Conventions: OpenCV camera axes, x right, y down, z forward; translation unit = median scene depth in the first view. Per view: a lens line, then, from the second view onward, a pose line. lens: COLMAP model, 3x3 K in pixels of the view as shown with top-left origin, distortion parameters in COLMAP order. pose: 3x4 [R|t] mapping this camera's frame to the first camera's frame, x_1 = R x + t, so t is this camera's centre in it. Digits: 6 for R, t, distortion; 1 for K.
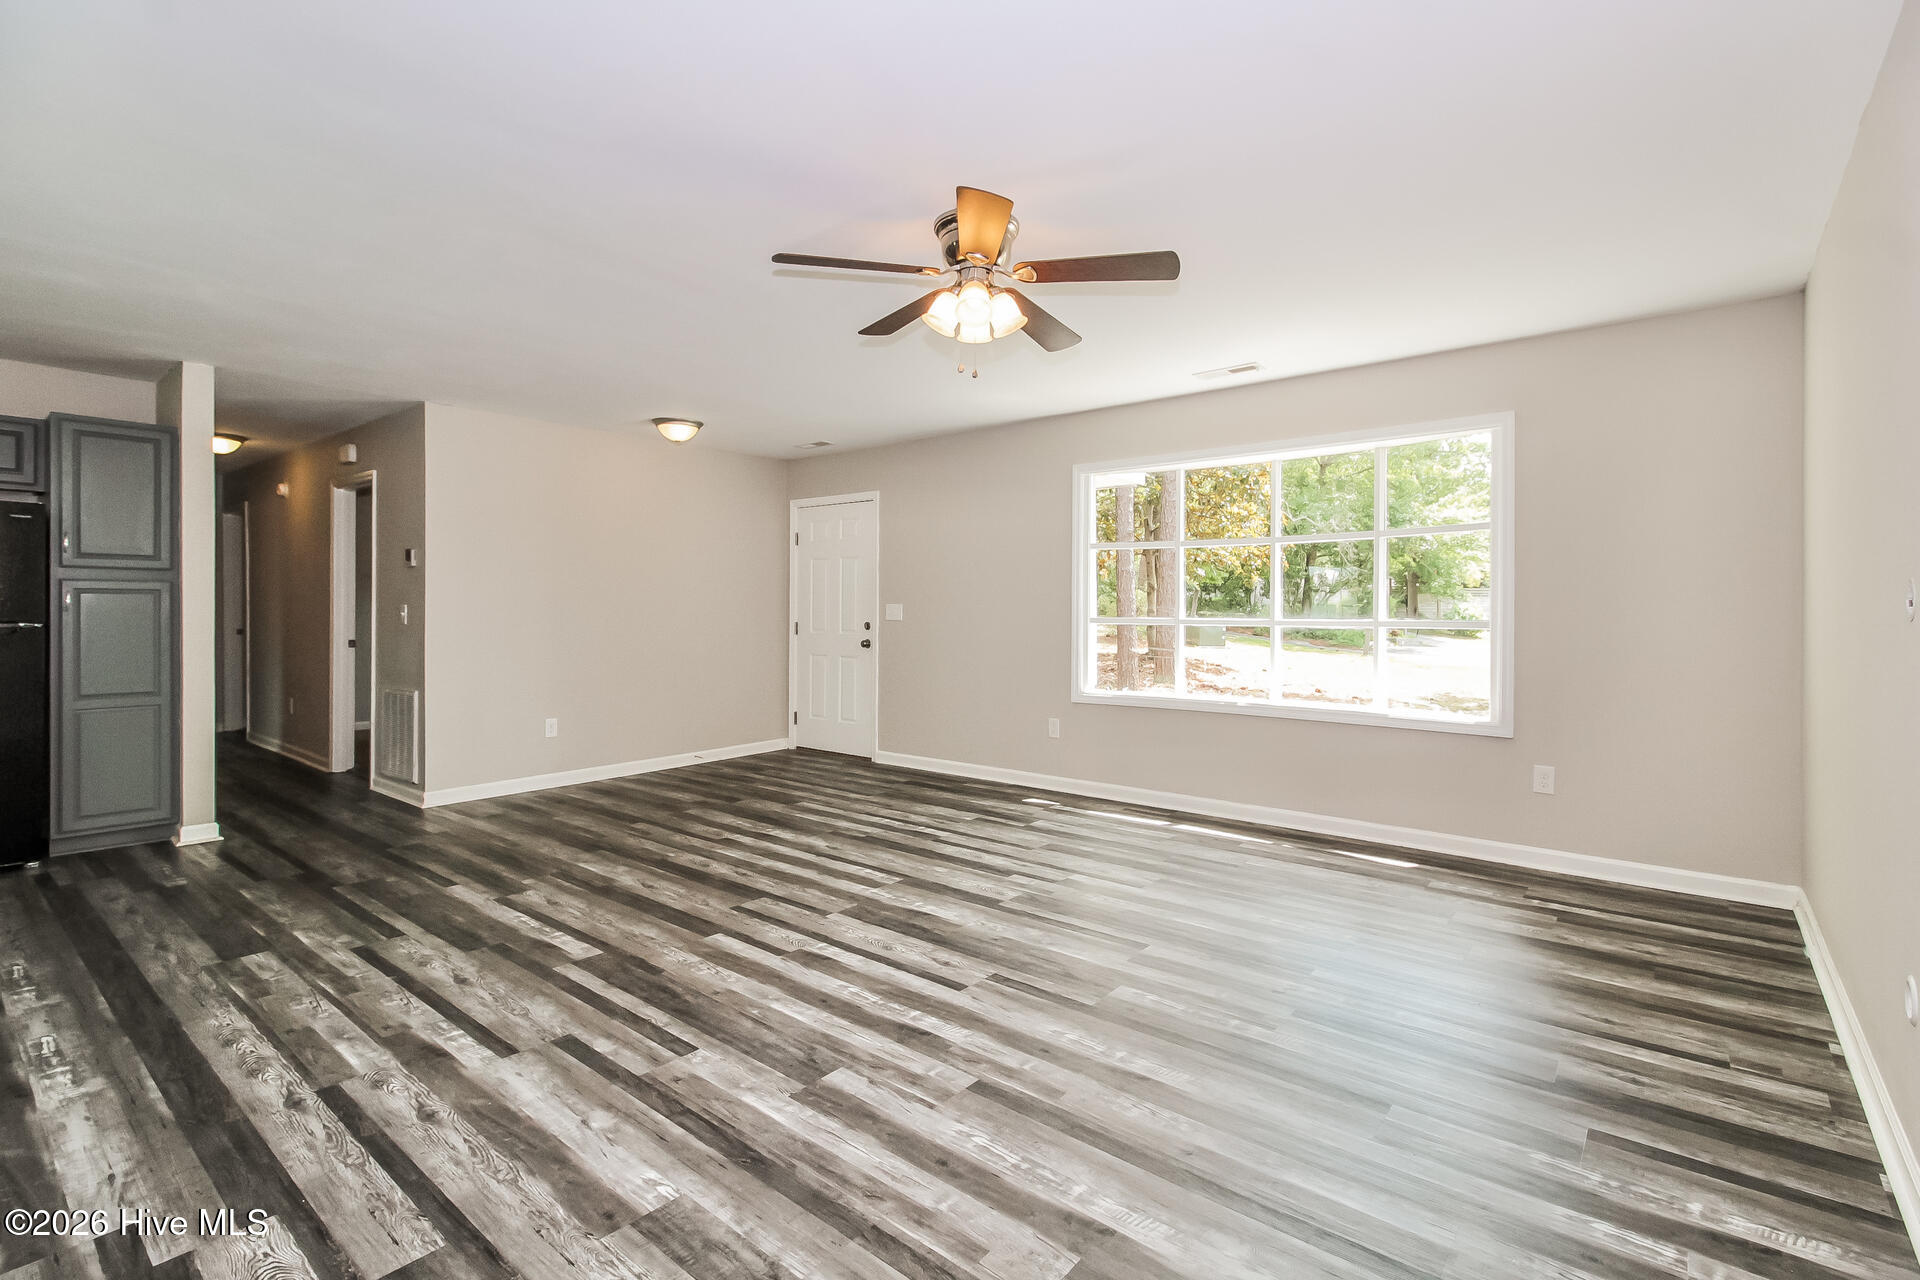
lens RADIAL K [[882.4, 0, 998.0], [0, 882.4, 606.9], [0, 0, 1]] dist [0.003041, 0.000520]
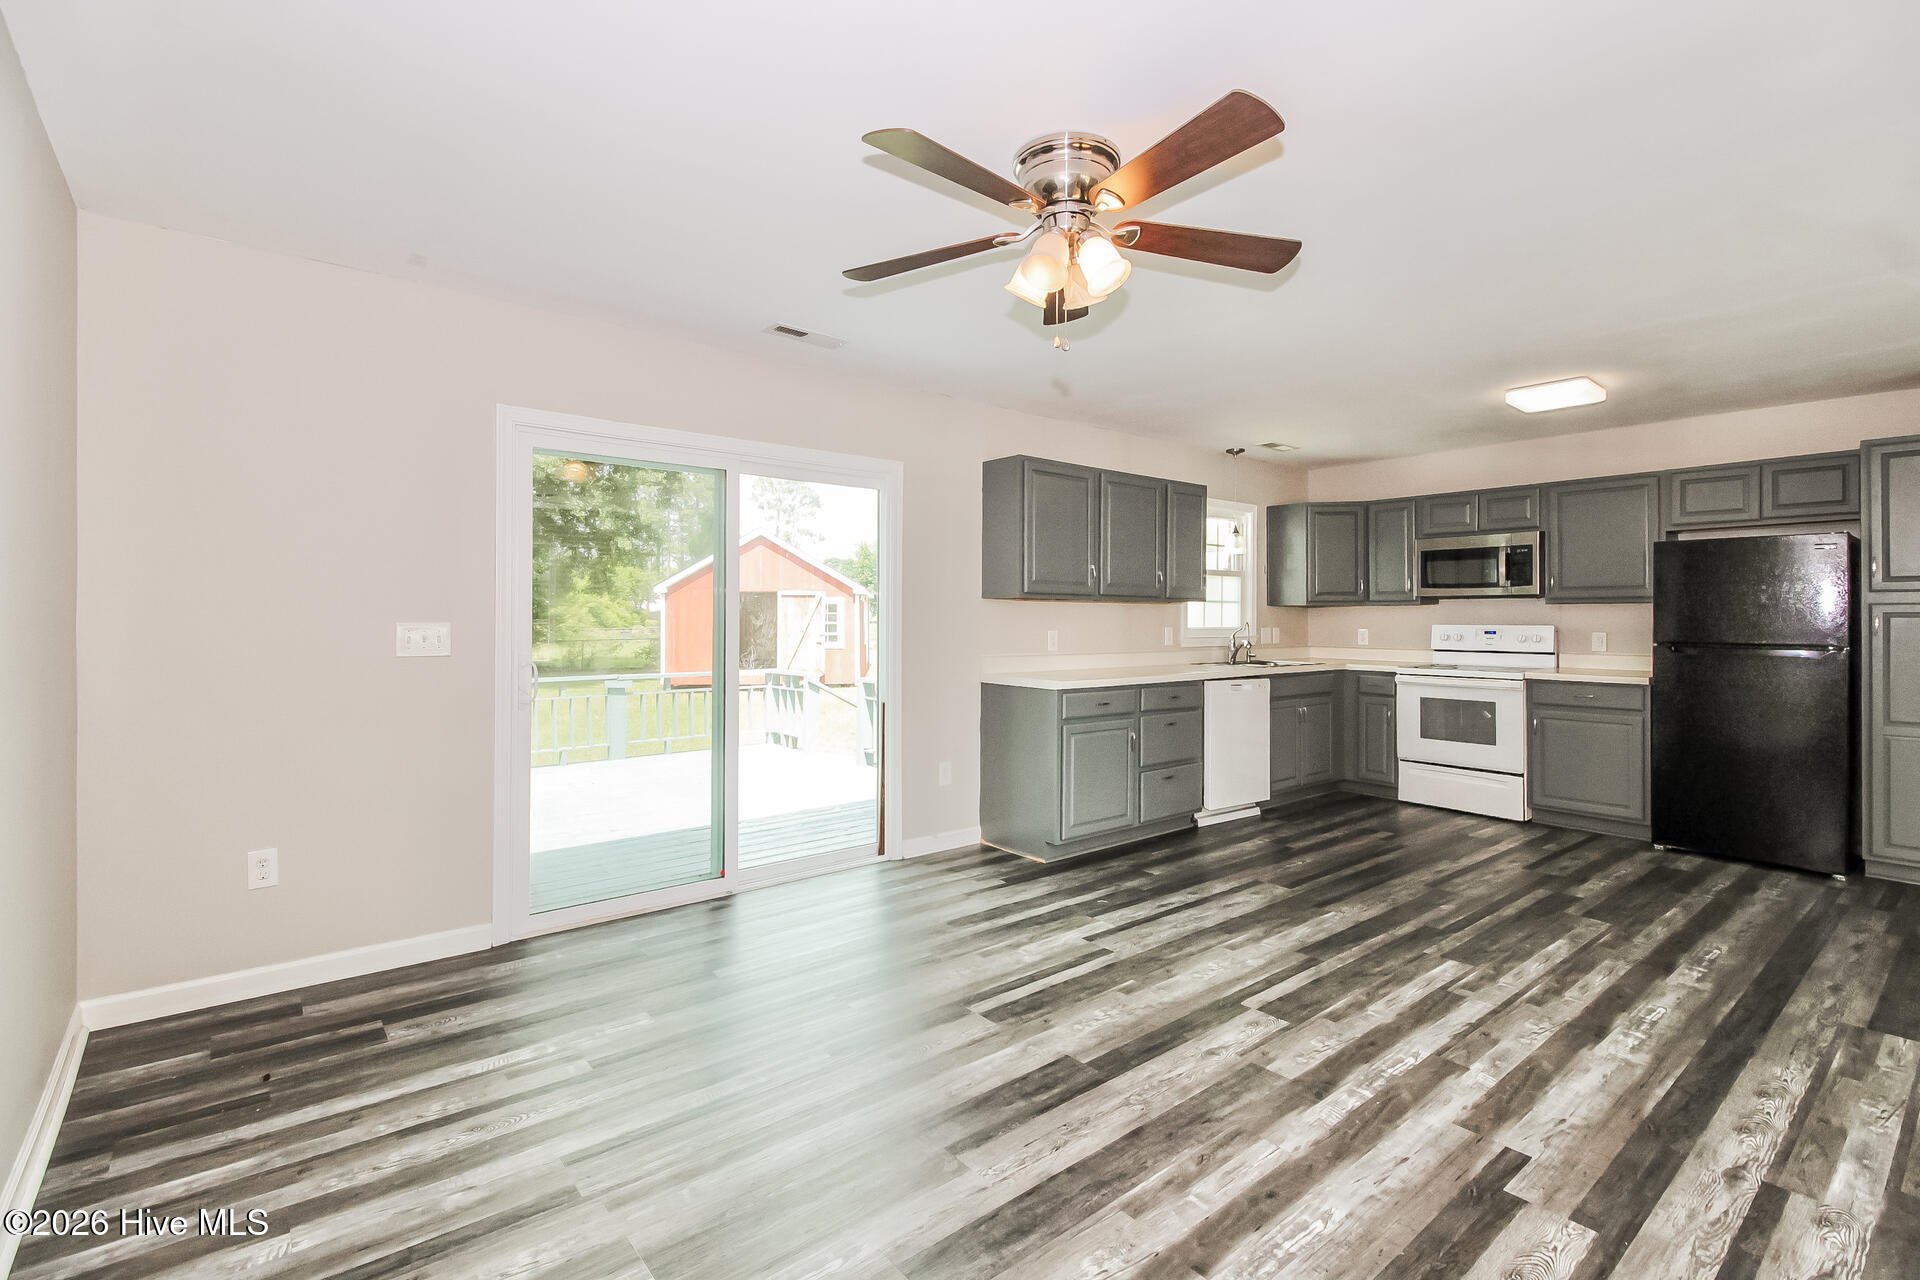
lens RADIAL K [[882.4, 0, 963.1], [0, 882.4, 636.4], [0, 0, 1]] dist [0.003041, 0.000520]
pose [[-0.210371, 0.011355, -0.977556, 0.256174], [0.005900, 0.999929, 0.010345, -0.020006], [0.977604, -0.003591, -0.210423, 0.366509]]
